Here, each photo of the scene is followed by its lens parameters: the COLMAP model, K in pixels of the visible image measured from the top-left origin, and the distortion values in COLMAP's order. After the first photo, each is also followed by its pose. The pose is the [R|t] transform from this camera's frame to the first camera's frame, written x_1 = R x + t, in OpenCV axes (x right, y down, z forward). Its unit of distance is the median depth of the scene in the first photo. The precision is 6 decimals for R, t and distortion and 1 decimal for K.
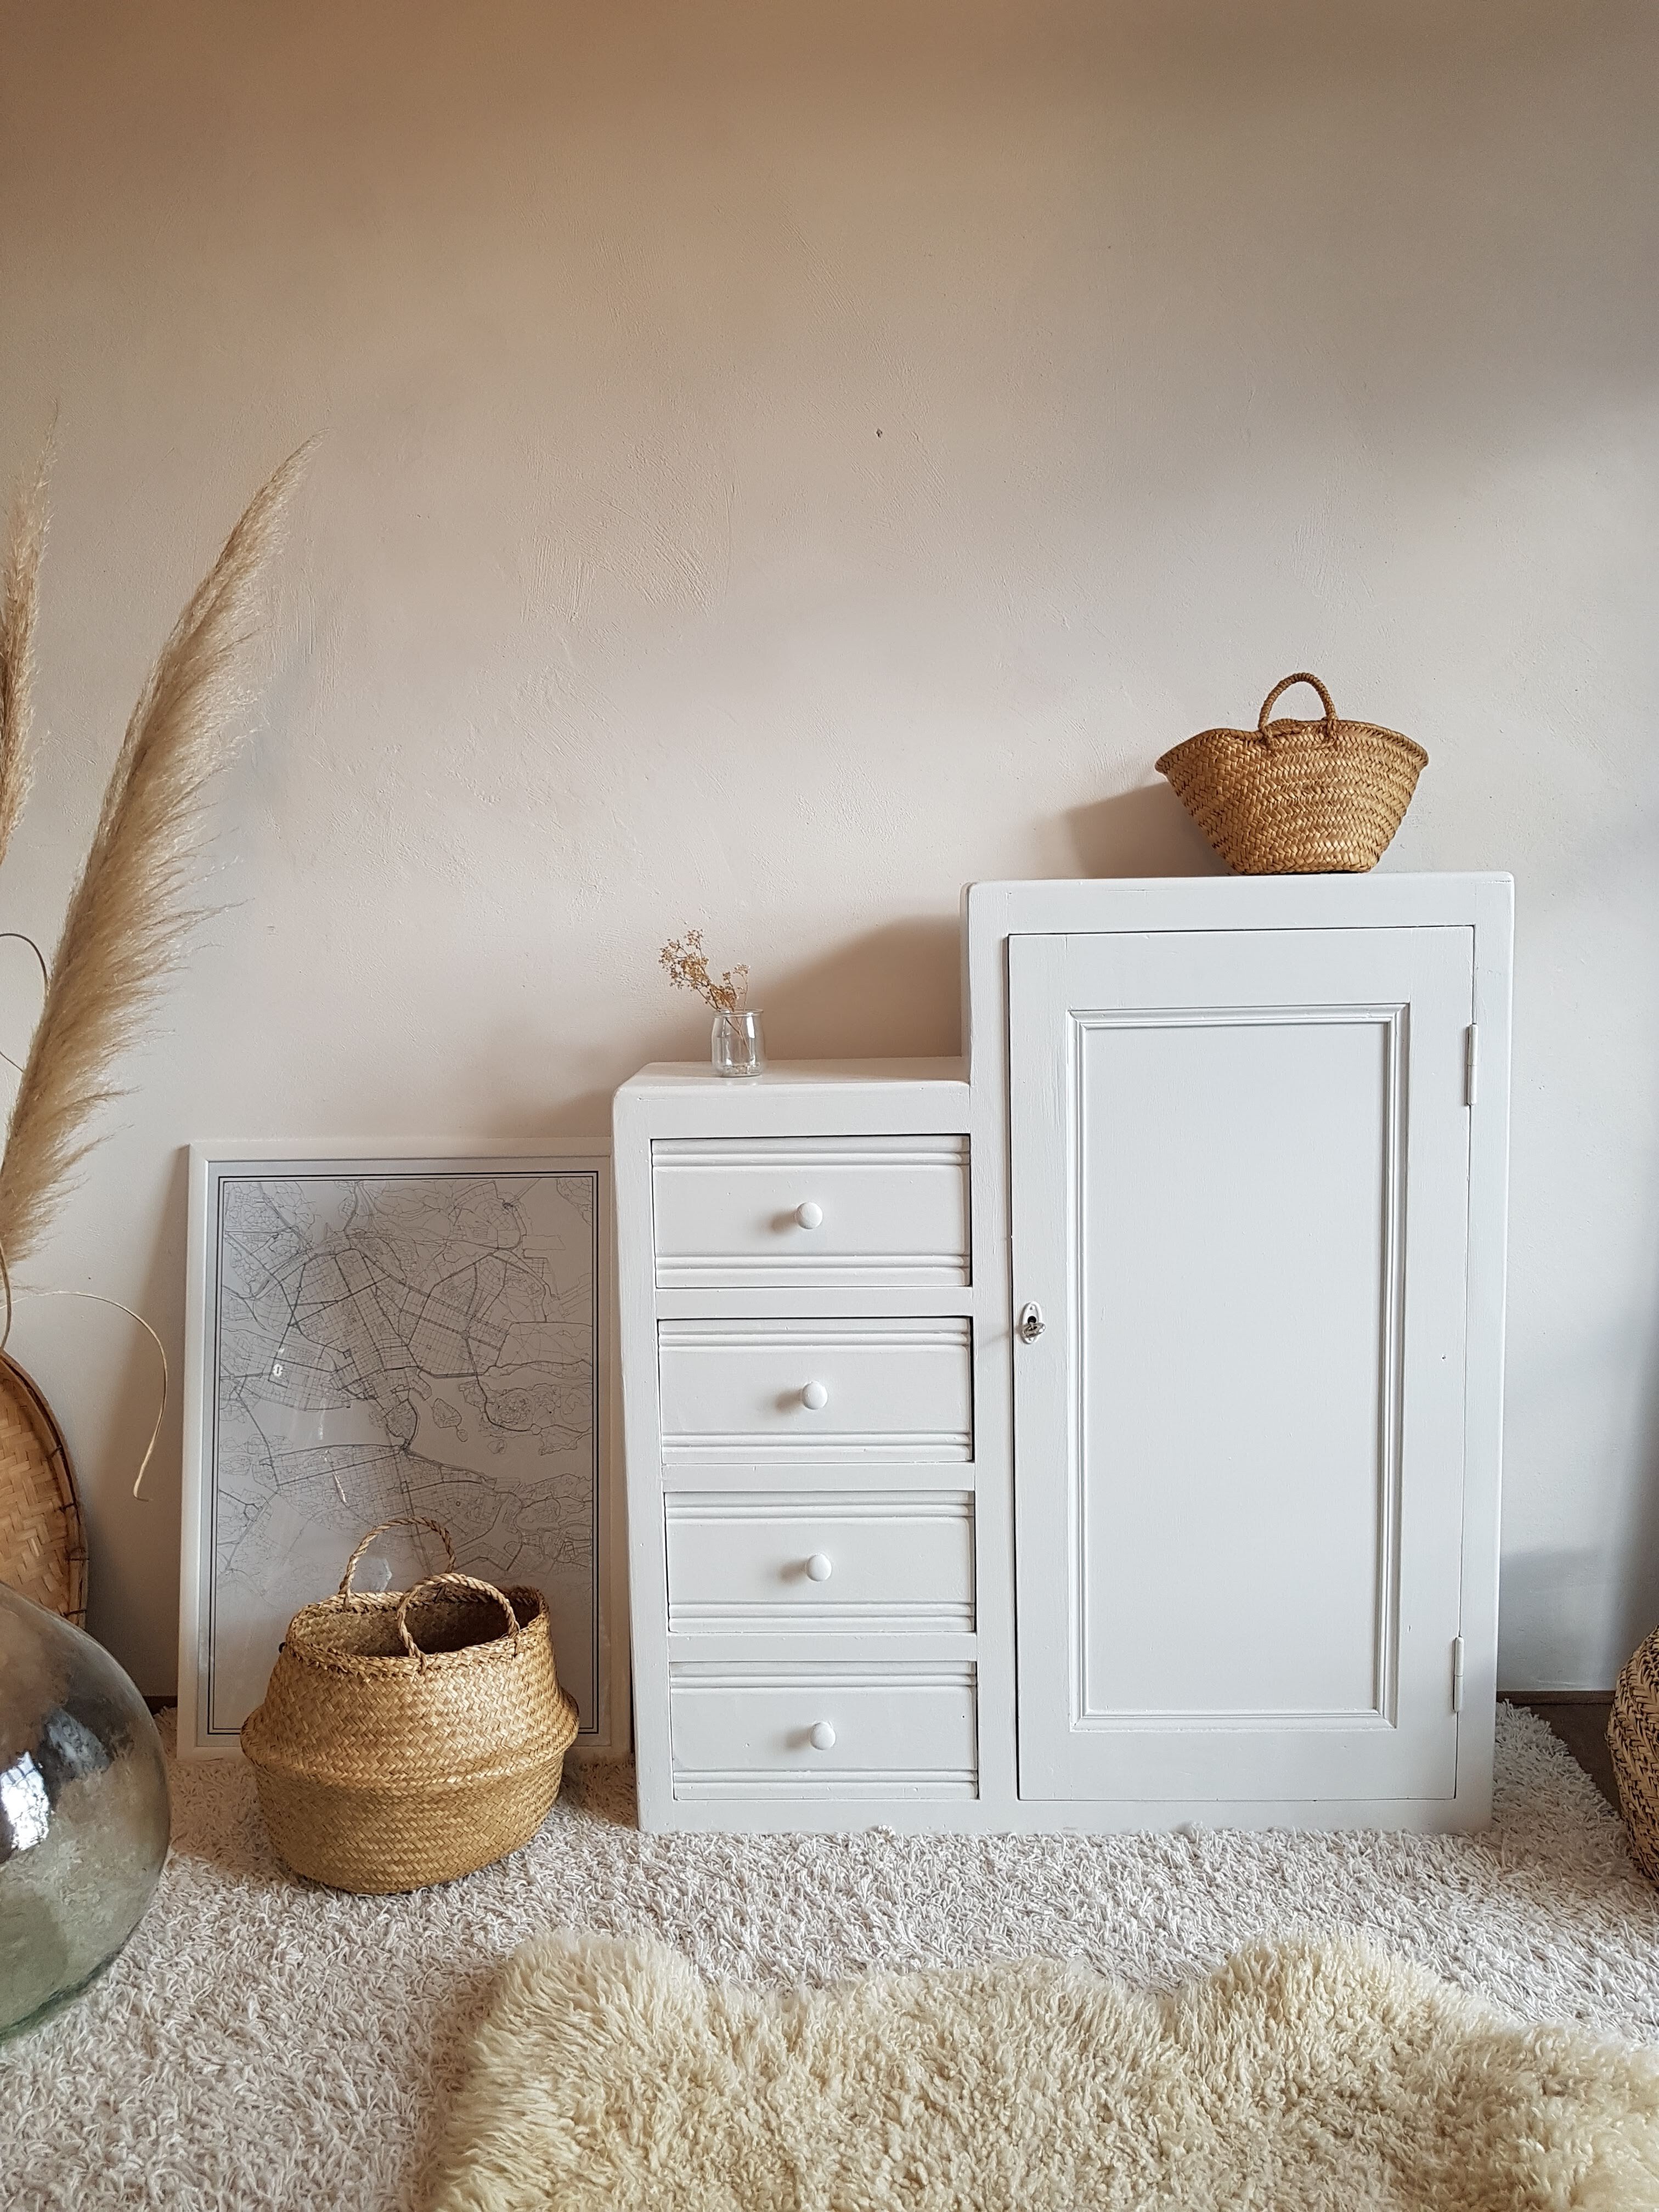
lens RADIAL K [[1763.0, 0, 818.4], [0, 1763.0, 1072.2], [0, 0, 1]] dist [-0.015205, -0.010658]
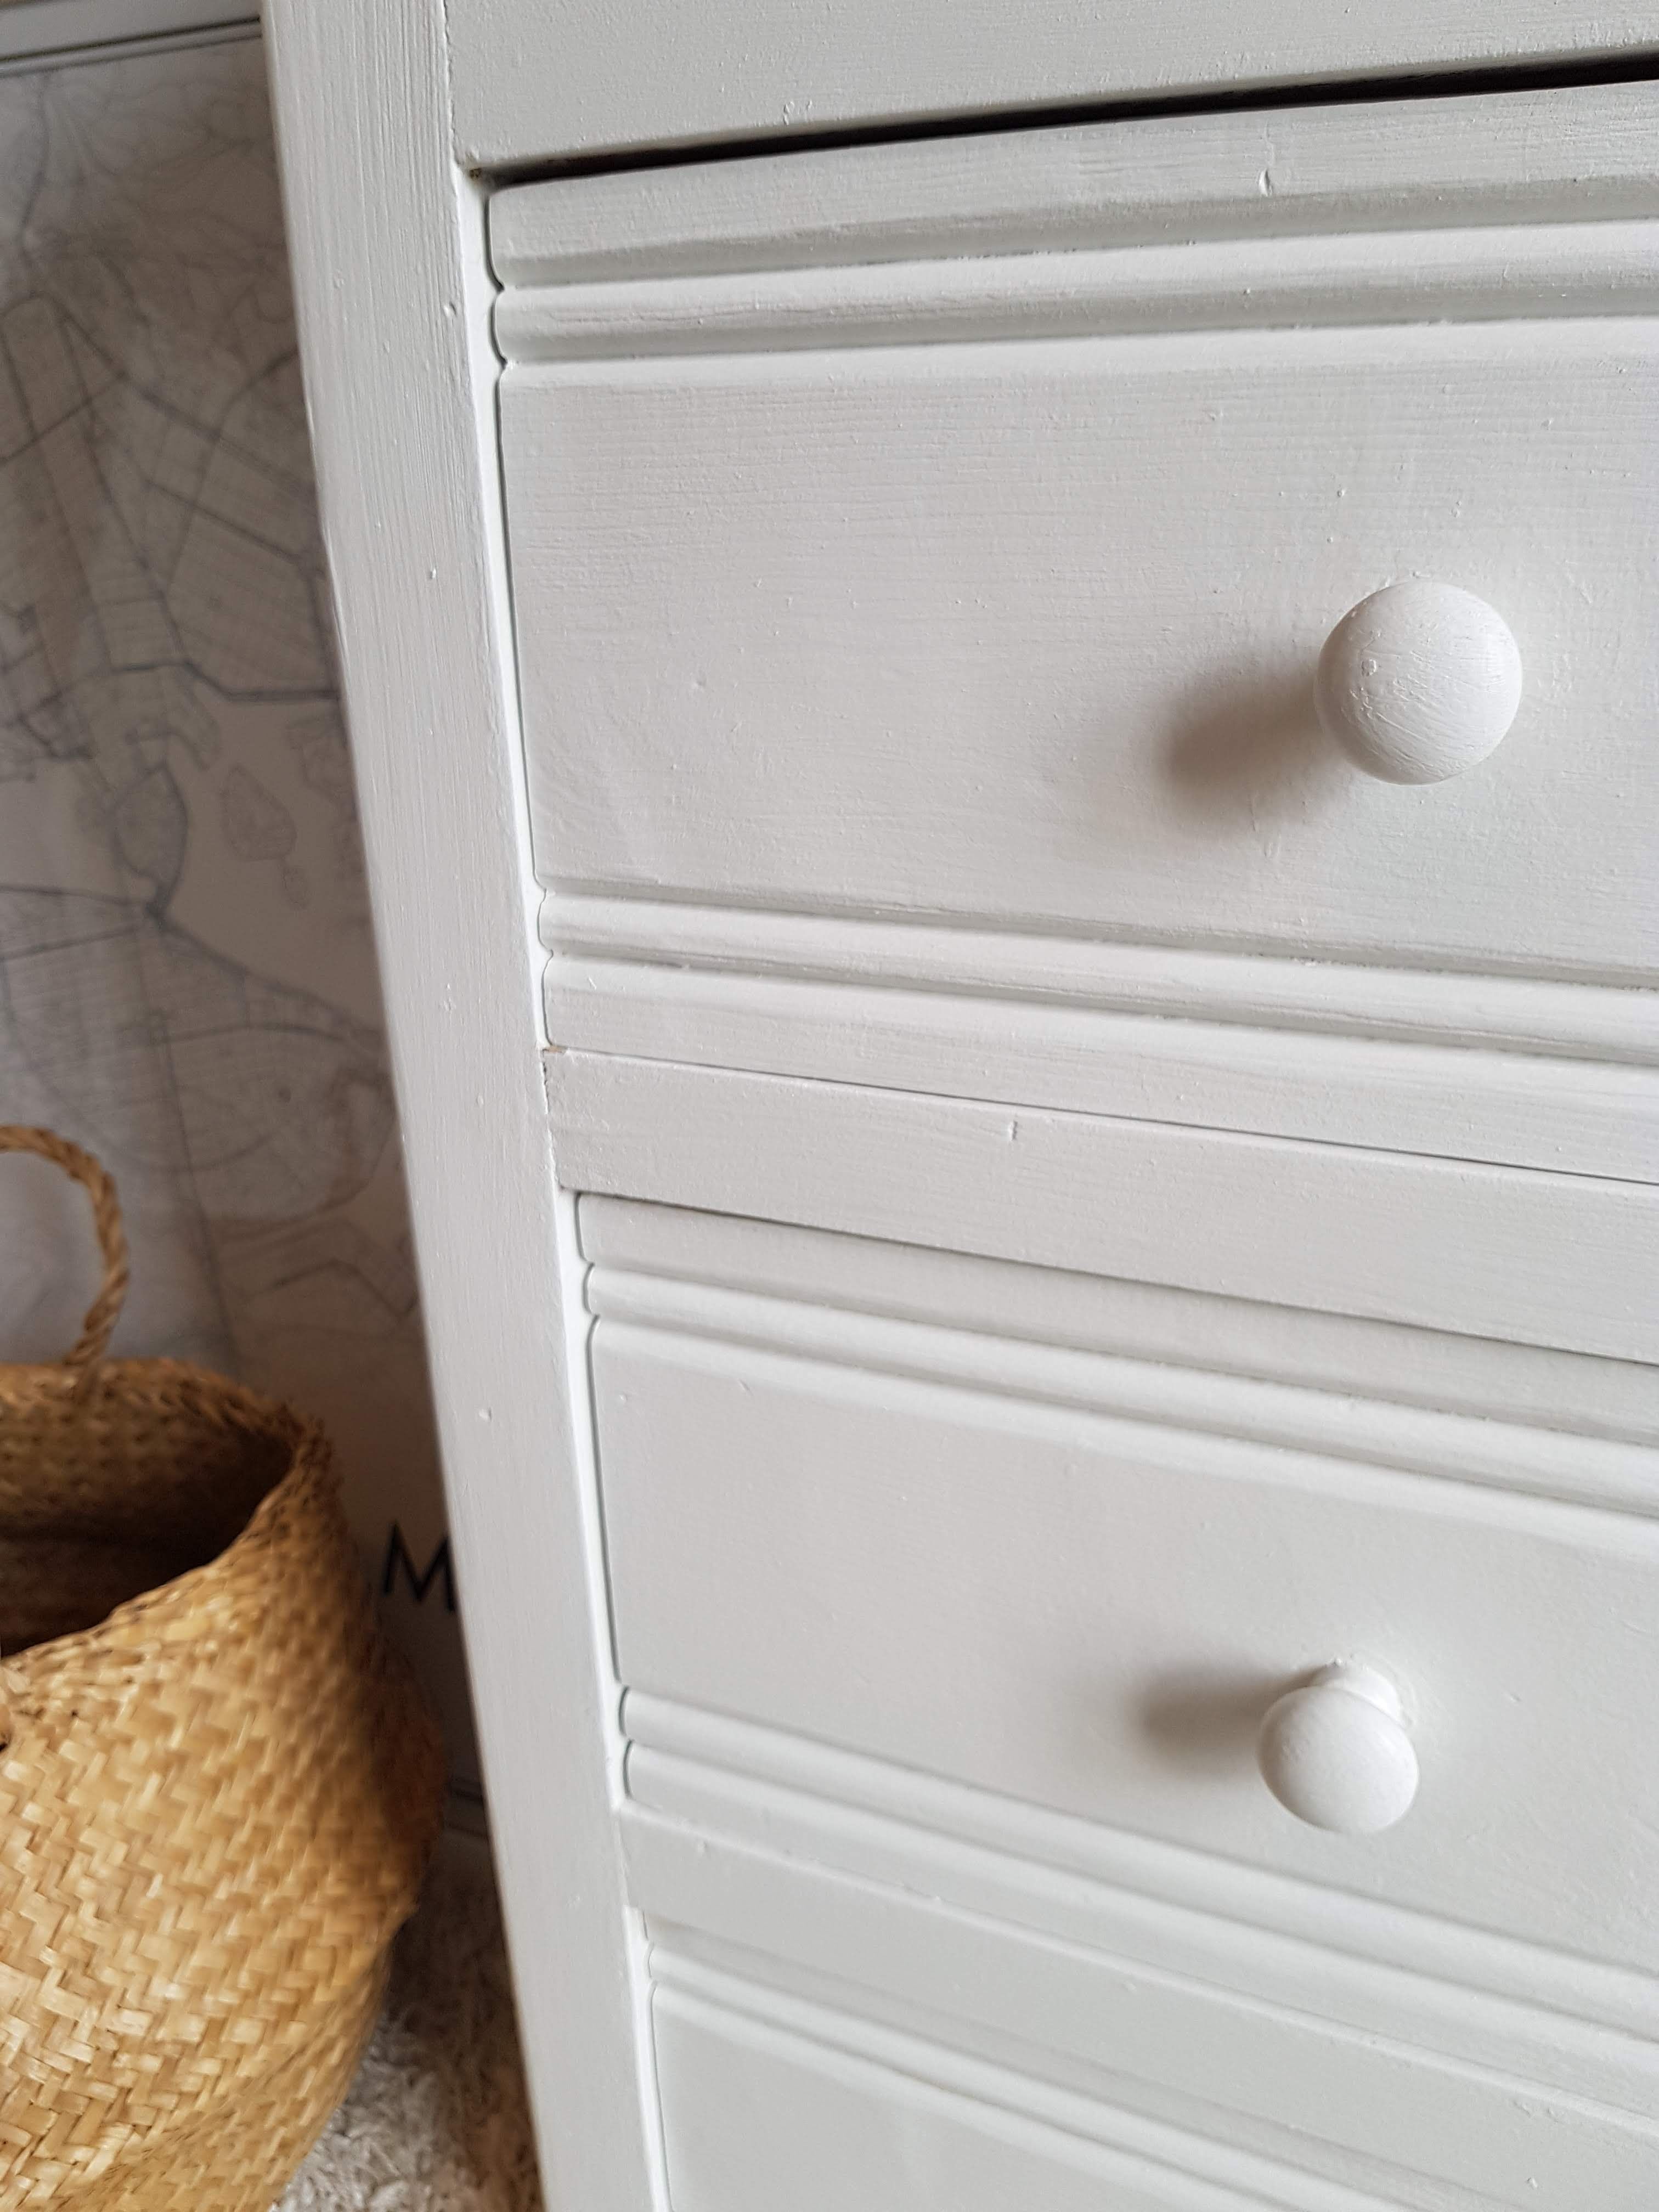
lens RADIAL K [[1763.0, 0, 863.5], [0, 1763.0, 1092.7], [0, 0, 1]] dist [-0.015205, -0.010658]
pose [[0.930640, 0.124608, -0.344068, 0.007769], [-0.034432, 0.965885, 0.256674, 0.177581], [0.364313, -0.227024, 0.903181, 0.838375]]
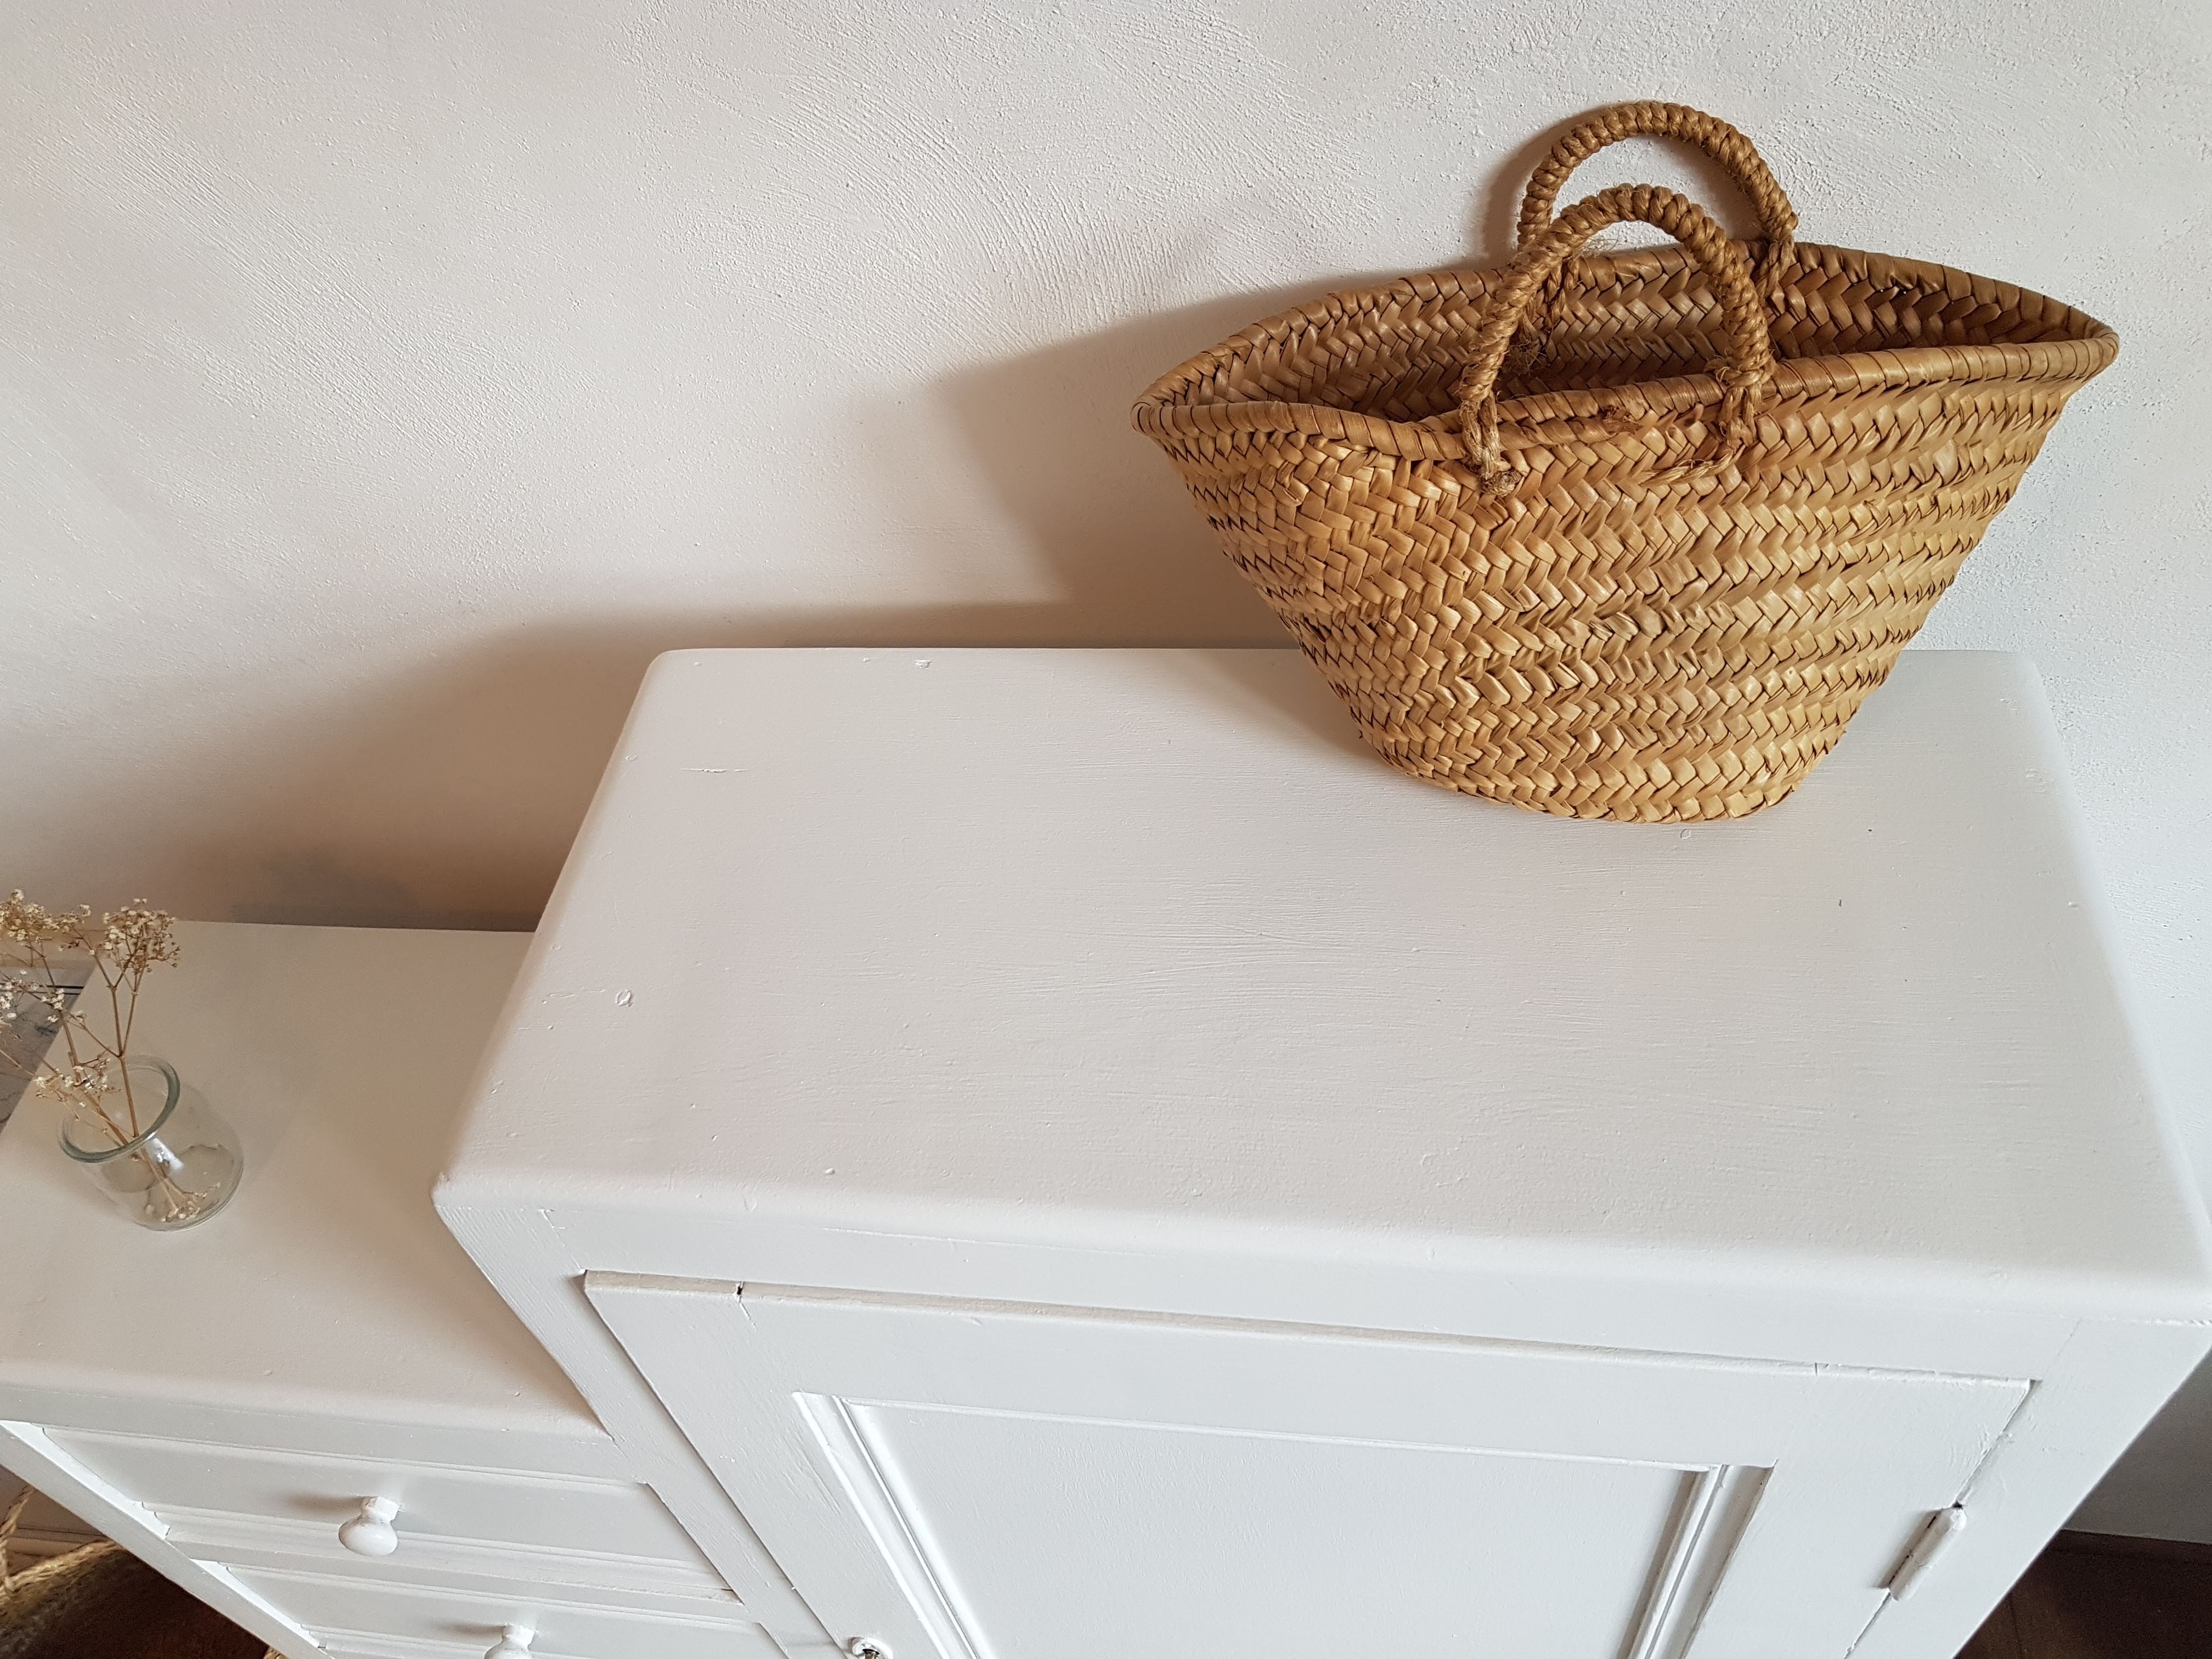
lens RADIAL K [[1763.0, 0, 1066.5], [0, 1763.0, 792.8], [0, 0, 1]] dist [-0.015205, -0.010658]
pose [[0.990558, -0.001053, -0.137093, 0.235784], [0.092204, 0.745153, 0.660489, -0.344802], [0.101460, -0.666893, 0.738214, 0.783883]]
